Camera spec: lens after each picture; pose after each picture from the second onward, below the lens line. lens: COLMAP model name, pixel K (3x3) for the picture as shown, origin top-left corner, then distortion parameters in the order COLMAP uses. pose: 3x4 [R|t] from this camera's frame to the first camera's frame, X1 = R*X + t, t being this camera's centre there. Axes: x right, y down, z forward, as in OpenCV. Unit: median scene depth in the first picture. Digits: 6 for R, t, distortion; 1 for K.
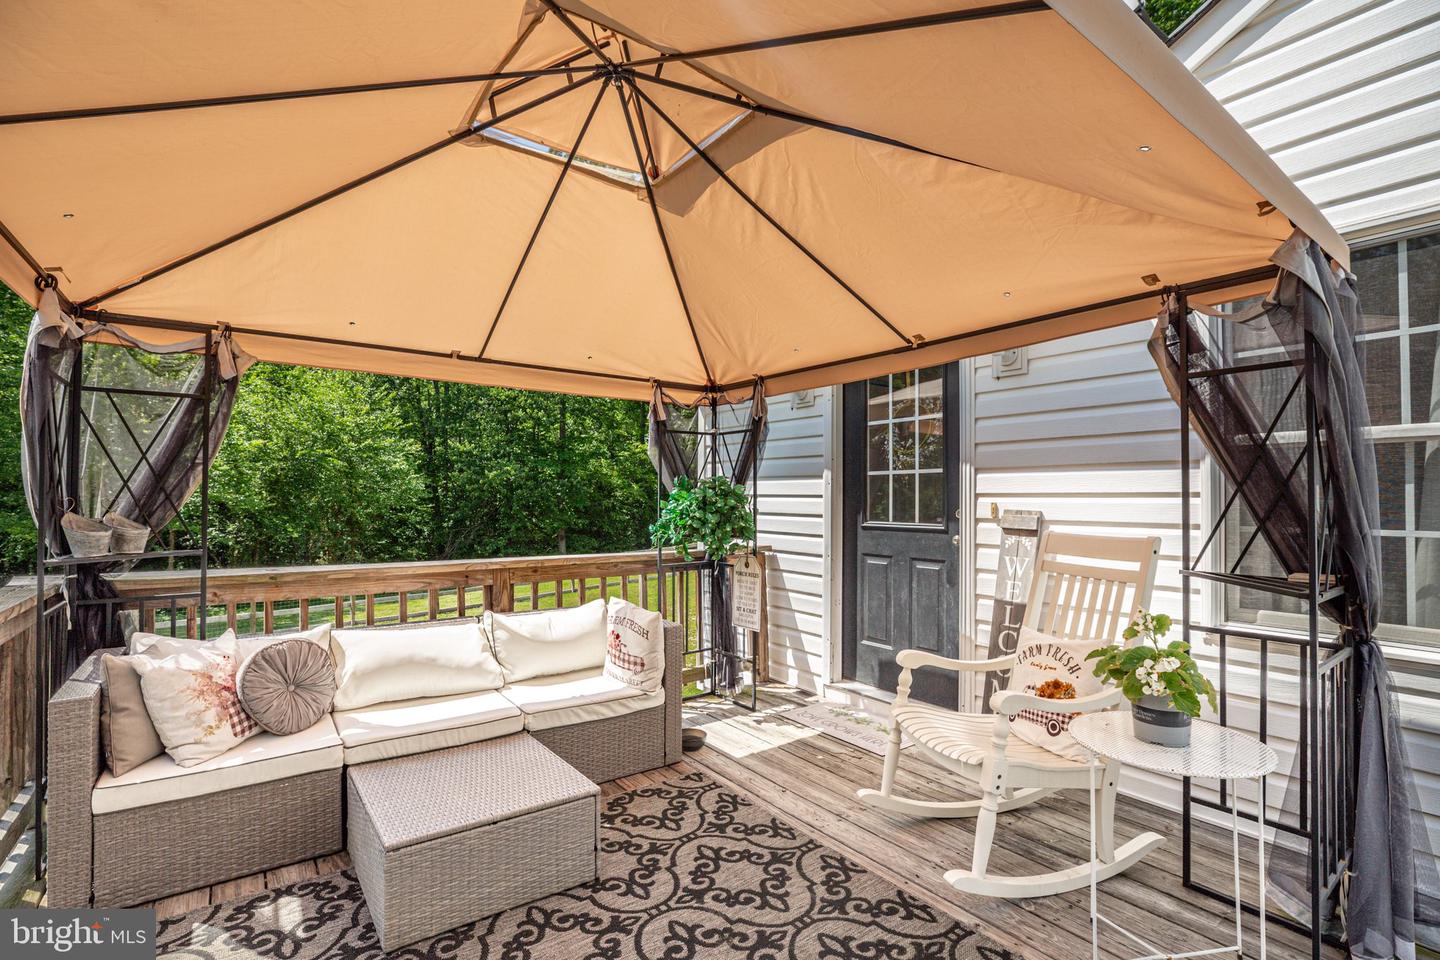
lens RADIAL K [[640.9, 0, 721.5], [0, 640.9, 488.8], [0, 0, 1]] dist [0.001833, -0.000649]
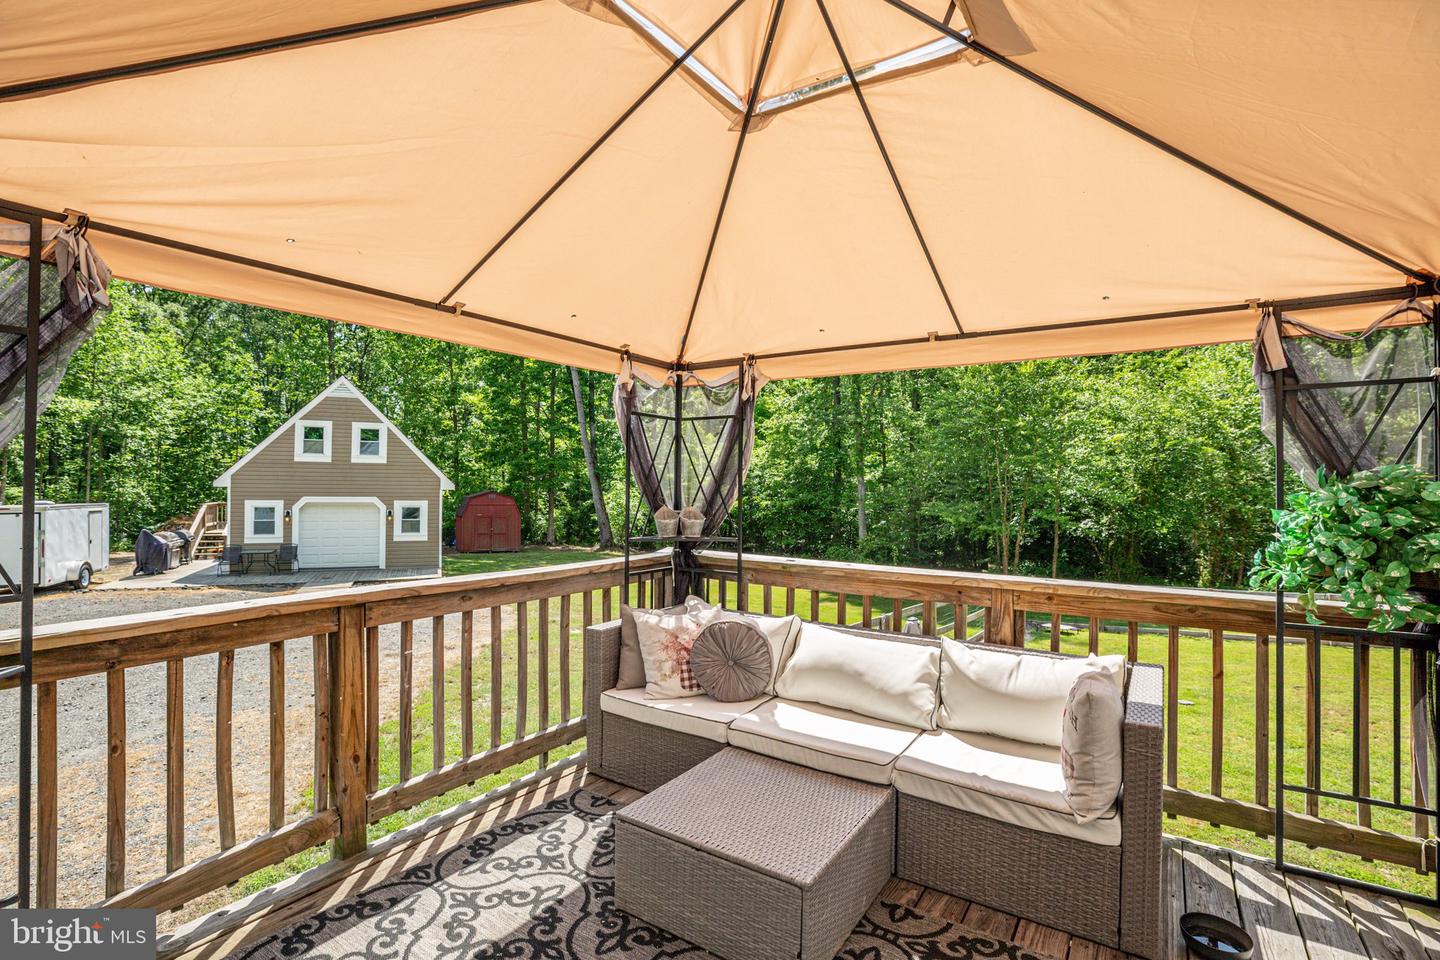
lens RADIAL K [[681.7, 0, 712.9], [0, 681.7, 478.8], [0, 0, 1]] dist [-0.023395, 0.008216]
pose [[0.370394, -0.008305, -0.928838, 0.409215], [0.004371, 0.999965, -0.007198, -0.011079], [0.928865, -0.001394, 0.370417, 0.460132]]
